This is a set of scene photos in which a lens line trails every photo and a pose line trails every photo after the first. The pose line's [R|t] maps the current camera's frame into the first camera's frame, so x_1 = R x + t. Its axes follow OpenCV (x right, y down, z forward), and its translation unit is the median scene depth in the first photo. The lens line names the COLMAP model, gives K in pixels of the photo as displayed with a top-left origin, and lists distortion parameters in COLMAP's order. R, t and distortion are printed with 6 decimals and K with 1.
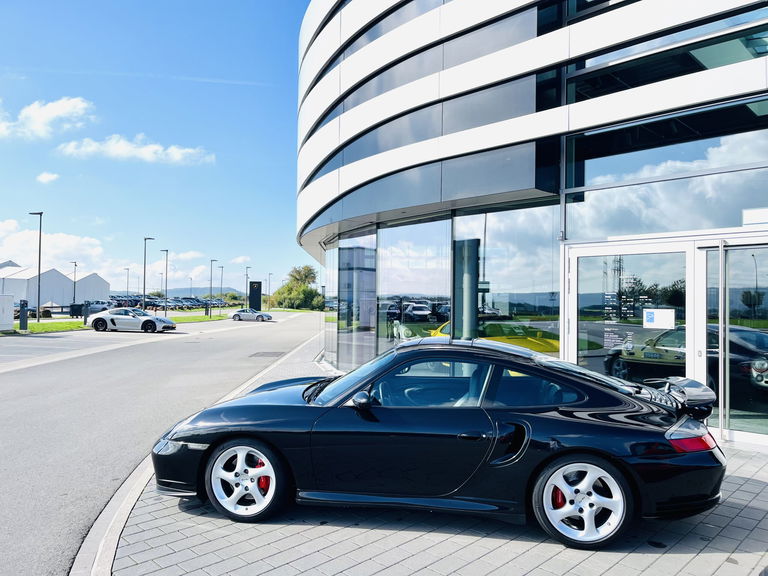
lens RADIAL K [[602.8, 0, 384.0], [0, 602.8, 288.0], [0, 0, 1]] dist [0.034608, 0.001494]
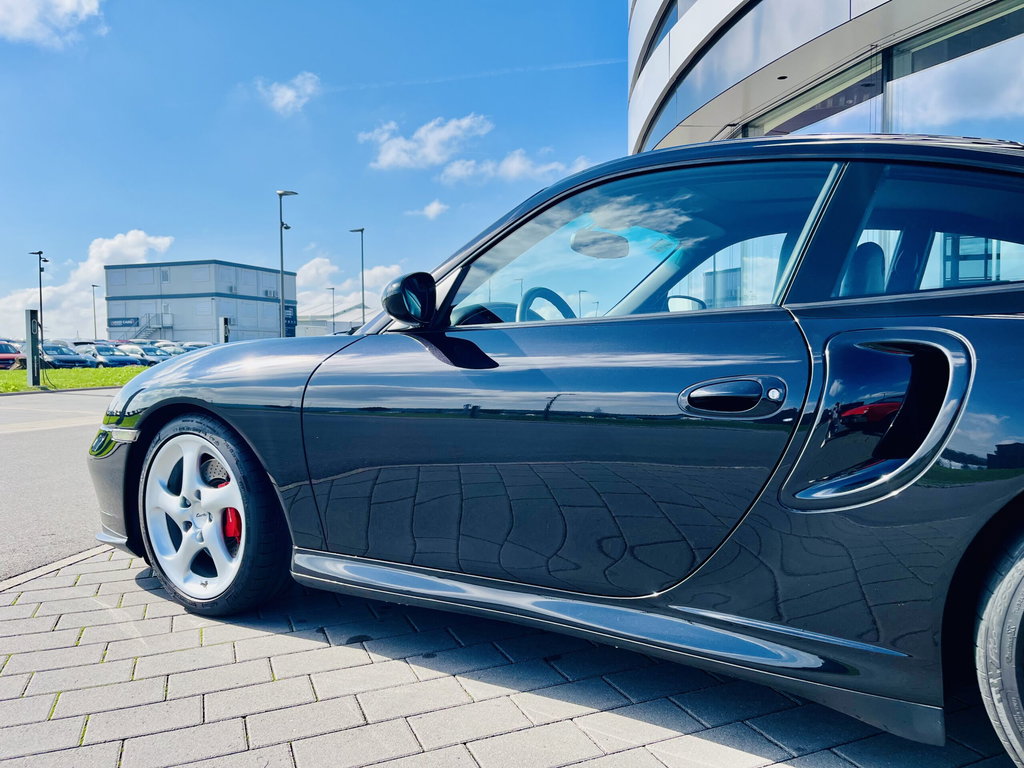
lens RADIAL K [[803.7, 0, 512.0], [0, 803.7, 384.0], [0, 0, 1]] dist [0.034608, 0.001494]
pose [[0.907380, -0.006563, -0.420261, 0.202895], [0.029670, 0.998384, 0.048468, 0.205894], [0.419263, -0.056447, 0.906108, 0.590836]]
